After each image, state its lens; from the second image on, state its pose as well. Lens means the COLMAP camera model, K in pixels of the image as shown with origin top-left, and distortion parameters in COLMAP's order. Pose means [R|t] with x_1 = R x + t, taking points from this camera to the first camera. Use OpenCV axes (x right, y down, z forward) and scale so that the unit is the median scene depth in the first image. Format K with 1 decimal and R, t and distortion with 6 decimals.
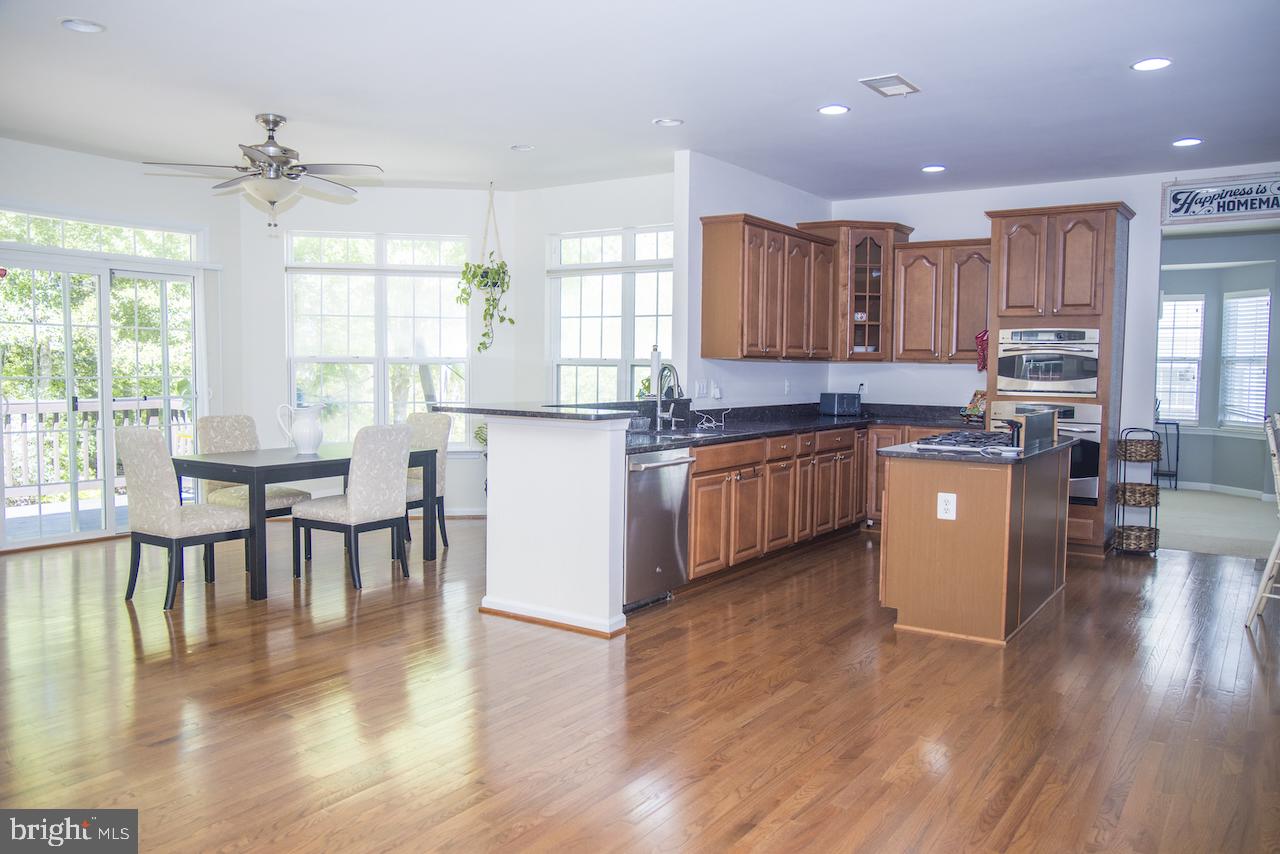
lens RADIAL K [[960.8, 0, 651.5], [0, 960.8, 427.1], [0, 0, 1]] dist [-0.072284, 0.087215]
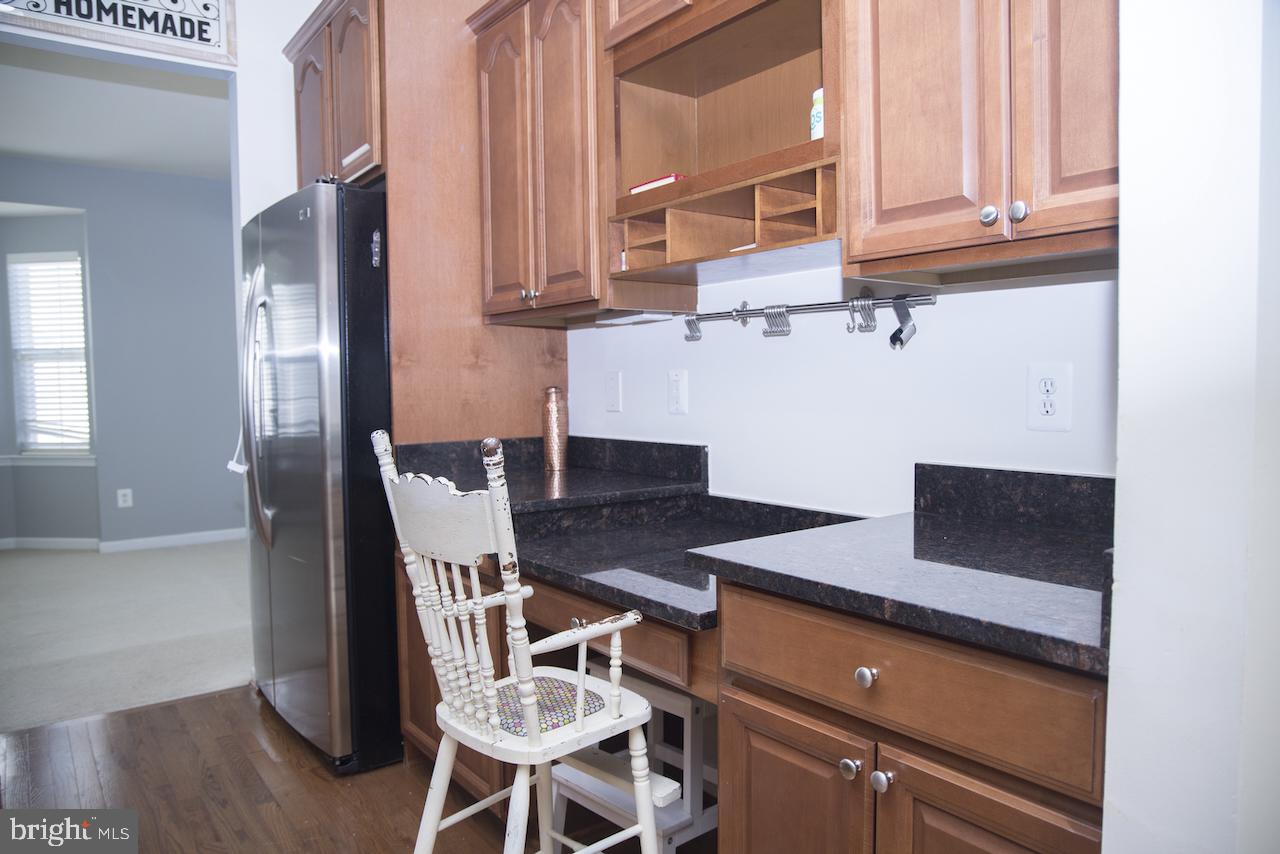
lens RADIAL K [[872.7, 0, 652.3], [0, 872.7, 428.6], [0, 0, 1]] dist [-0.098147, 0.070734]
pose [[0.326706, -0.067373, 0.942721, 0.290378], [0.077616, 0.995999, 0.044282, -0.016327], [-0.941933, 0.058703, 0.330629, 0.603357]]
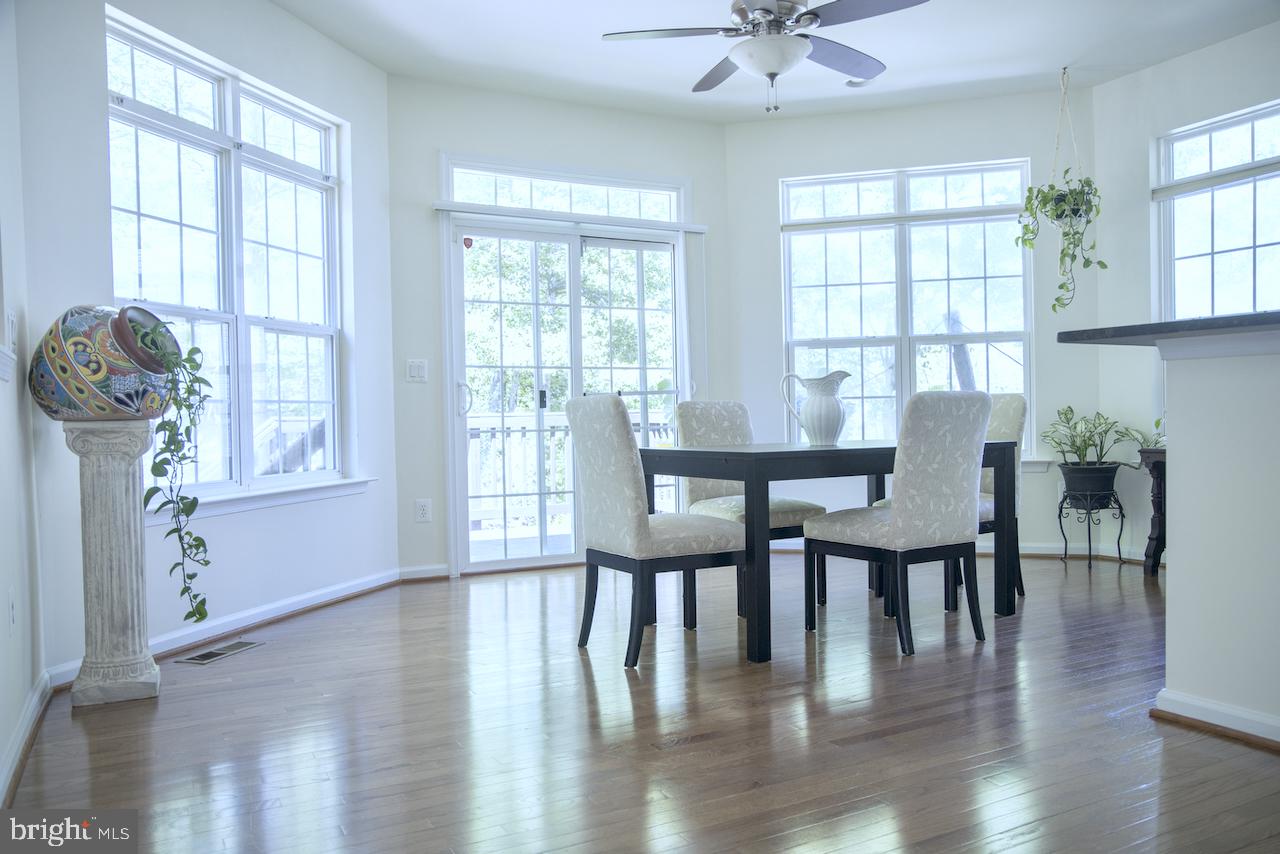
lens RADIAL K [[962.0, 0, 653.6], [0, 962.0, 432.6], [0, 0, 1]] dist [-0.073117, 0.088085]
pose [[0.886659, -0.021136, -0.461941, -0.137525], [-0.001225, 0.998844, -0.048054, 0.046140], [0.462423, 0.043173, 0.885608, 0.305978]]
